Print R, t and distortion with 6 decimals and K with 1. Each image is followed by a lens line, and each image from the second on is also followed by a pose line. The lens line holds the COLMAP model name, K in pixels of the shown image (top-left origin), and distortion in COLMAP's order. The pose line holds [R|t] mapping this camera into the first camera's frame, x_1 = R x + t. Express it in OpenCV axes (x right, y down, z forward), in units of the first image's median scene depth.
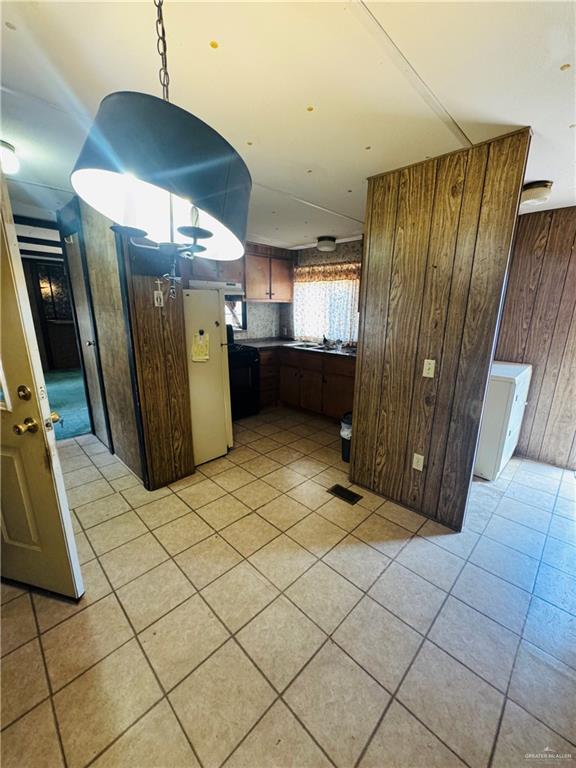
lens RADIAL K [[306.8, 0, 289.3], [0, 306.8, 385.0], [0, 0, 1]] dist [-0.003060, -0.000059]
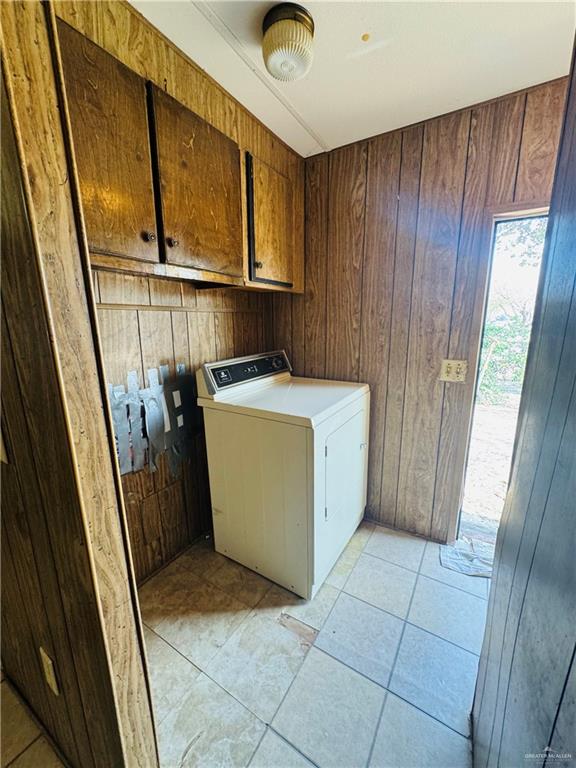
lens RADIAL K [[306.8, 0, 287.7], [0, 306.8, 384.8], [0, 0, 1]] dist [-0.003060, -0.000059]
pose [[0.975069, -0.062383, 0.212953, 0.496317], [0.072712, 0.996509, -0.041015, -0.051297], [-0.209651, 0.055477, 0.976201, 0.412681]]
